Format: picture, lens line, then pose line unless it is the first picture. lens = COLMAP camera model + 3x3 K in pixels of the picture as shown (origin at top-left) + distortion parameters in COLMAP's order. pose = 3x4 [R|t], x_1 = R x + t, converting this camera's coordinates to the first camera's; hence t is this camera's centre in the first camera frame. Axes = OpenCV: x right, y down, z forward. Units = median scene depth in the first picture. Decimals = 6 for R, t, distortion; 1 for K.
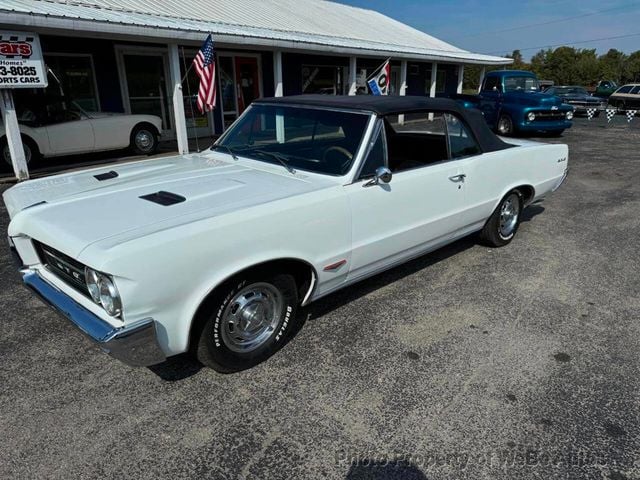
lens RADIAL K [[447.4, 0, 323.9], [0, 447.4, 242.9], [0, 0, 1]] dist [0.022458, -0.028494]
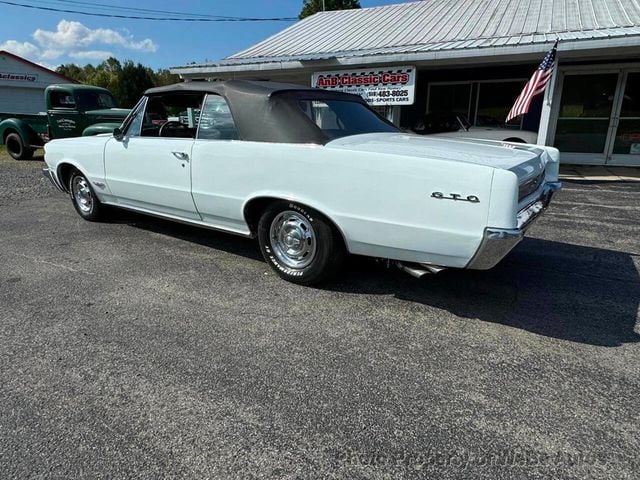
lens RADIAL K [[398.9, 0, 317.6], [0, 398.9, 239.9], [0, 0, 1]] dist [-0.005895, 0.003776]
pose [[0.185971, 0.279108, -0.942079, 1.038115], [-0.327172, 0.921680, 0.208480, -0.211966], [0.926485, 0.269451, 0.262722, 0.900070]]
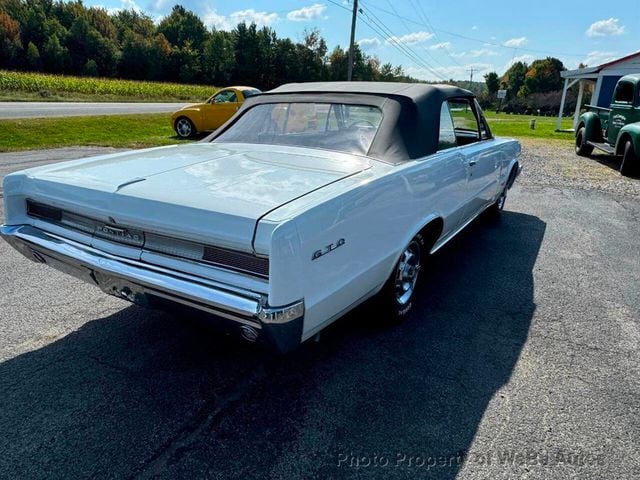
lens RADIAL K [[447.4, 0, 320.0], [0, 447.4, 242.2], [0, 0, 1]] dist [0.022458, -0.028494]
pose [[-0.968660, 0.048948, -0.243520, 0.409219], [-0.108075, 0.799671, 0.590631, -0.562057], [0.223646, 0.598439, -0.769320, 1.757936]]
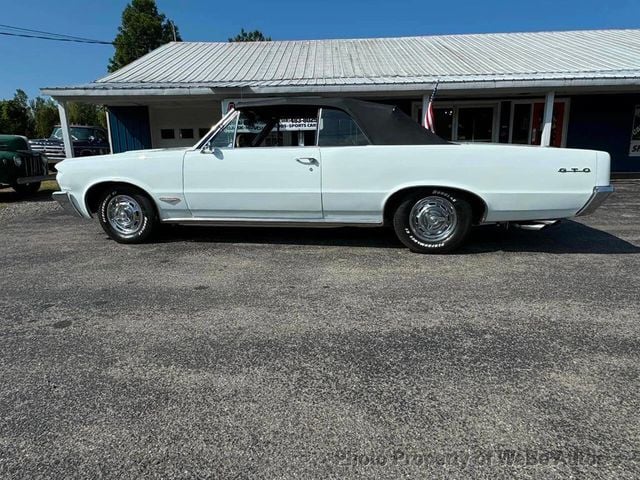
lens RADIAL K [[398.9, 0, 317.8], [0, 398.9, 242.6], [0, 0, 1]] dist [-0.005895, 0.003776]
pose [[0.590778, 0.168433, -0.789057, 0.942679], [-0.251678, 0.967641, 0.018119, 0.026561], [0.766576, 0.187884, 0.614052, 0.352769]]
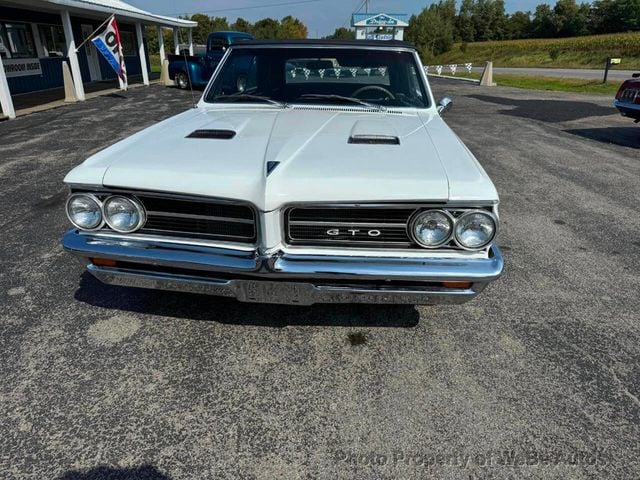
lens RADIAL K [[447.4, 0, 314.7], [0, 447.4, 242.3], [0, 0, 1]] dist [0.022458, -0.028494]
pose [[0.772274, -0.247634, 0.585038, -0.582170], [0.209704, 0.968651, 0.133192, -0.024847], [-0.599681, 0.019824, 0.799994, 0.197016]]
